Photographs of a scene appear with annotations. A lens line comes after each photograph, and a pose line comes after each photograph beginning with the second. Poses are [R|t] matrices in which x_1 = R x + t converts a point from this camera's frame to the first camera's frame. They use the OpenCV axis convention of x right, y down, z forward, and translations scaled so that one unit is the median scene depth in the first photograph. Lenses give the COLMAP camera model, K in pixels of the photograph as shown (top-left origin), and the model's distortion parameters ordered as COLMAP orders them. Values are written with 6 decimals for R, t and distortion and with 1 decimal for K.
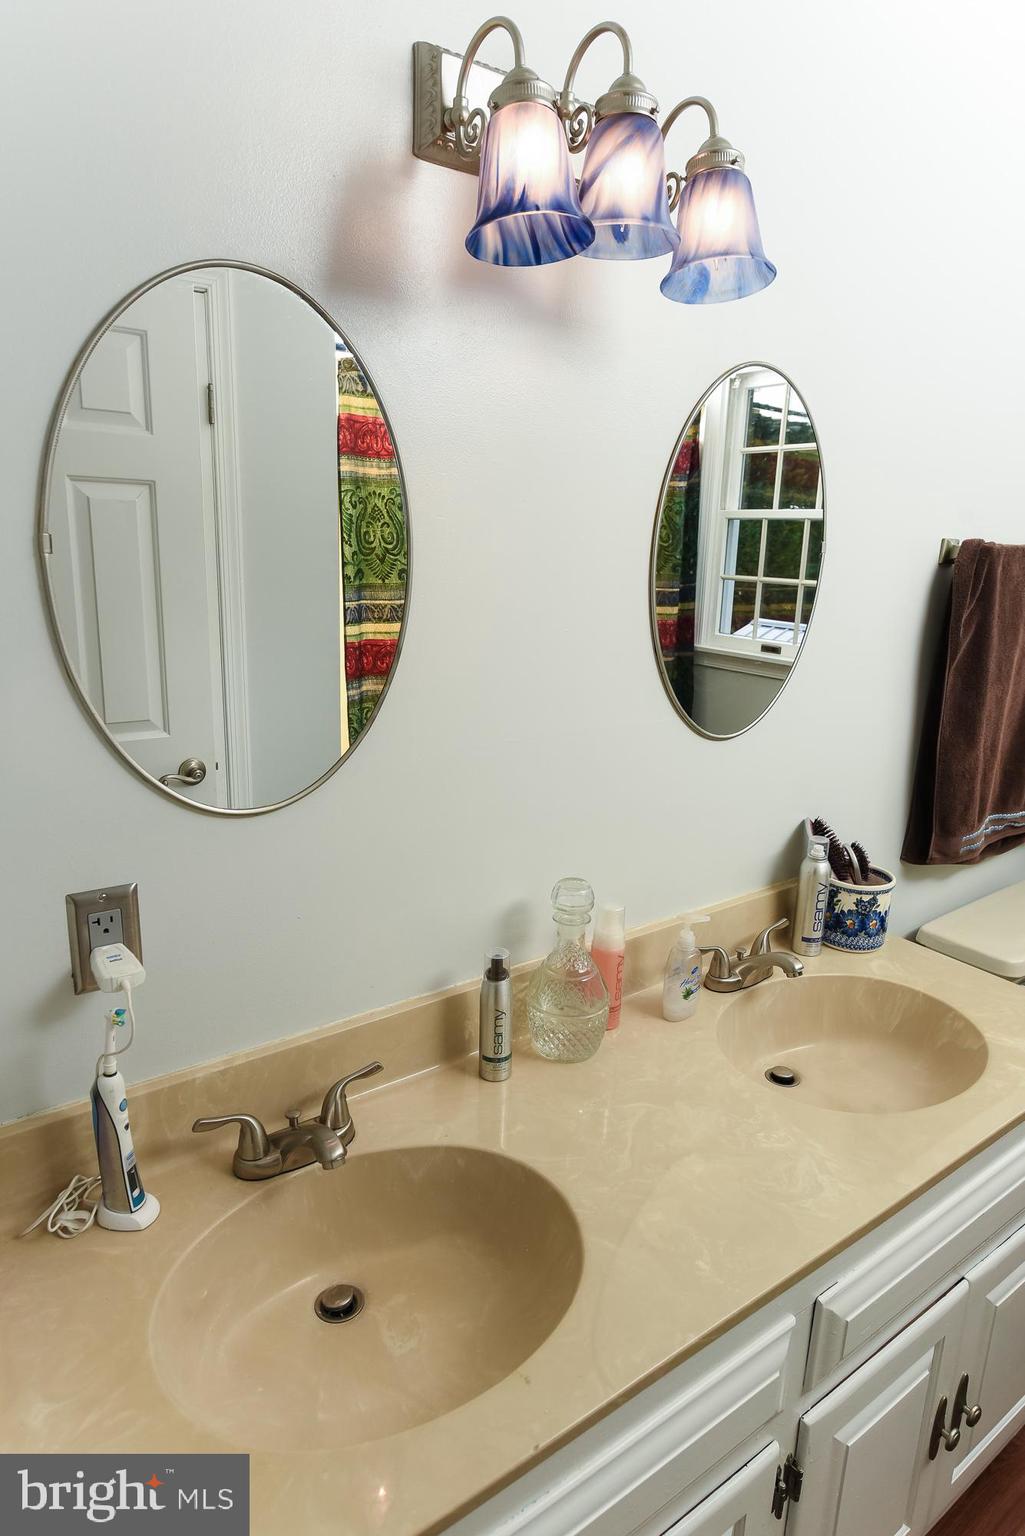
lens RADIAL K [[978.5, 0, 512.5], [0, 978.5, 768.0], [0, 0, 1]] dist [-0.007298, -0.001403]
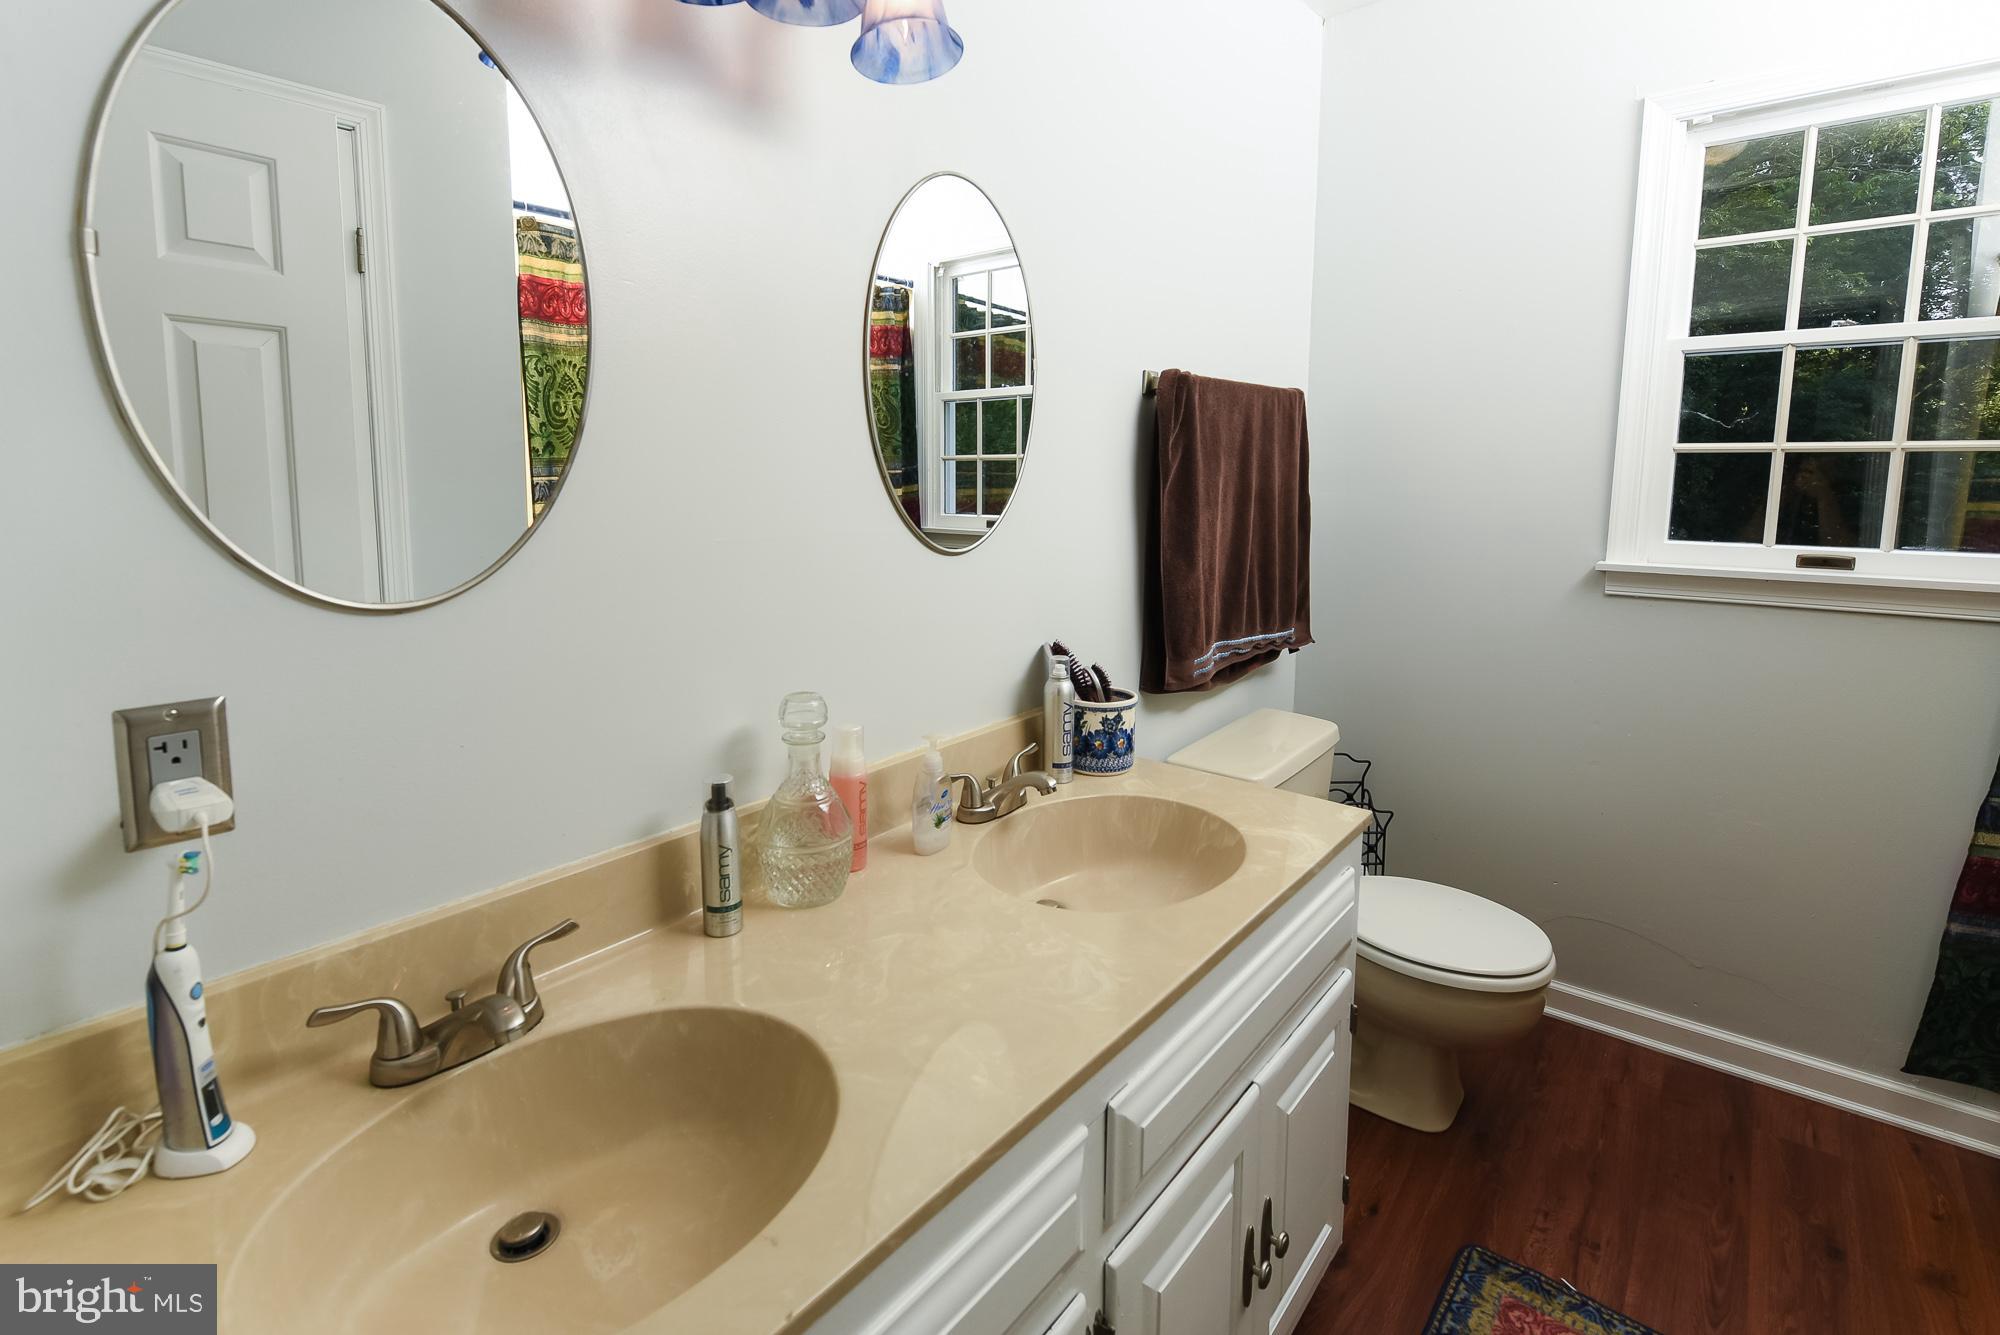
lens RADIAL K [[962.5, 0, 1000.0], [0, 962.5, 667.5], [0, 0, 1]] dist [0.002130, -0.005741]
pose [[0.966294, -0.054126, 0.251686, 0.016145], [0.090725, 0.986523, -0.136164, 0.226670], [-0.240924, 0.154409, 0.958182, 0.106705]]
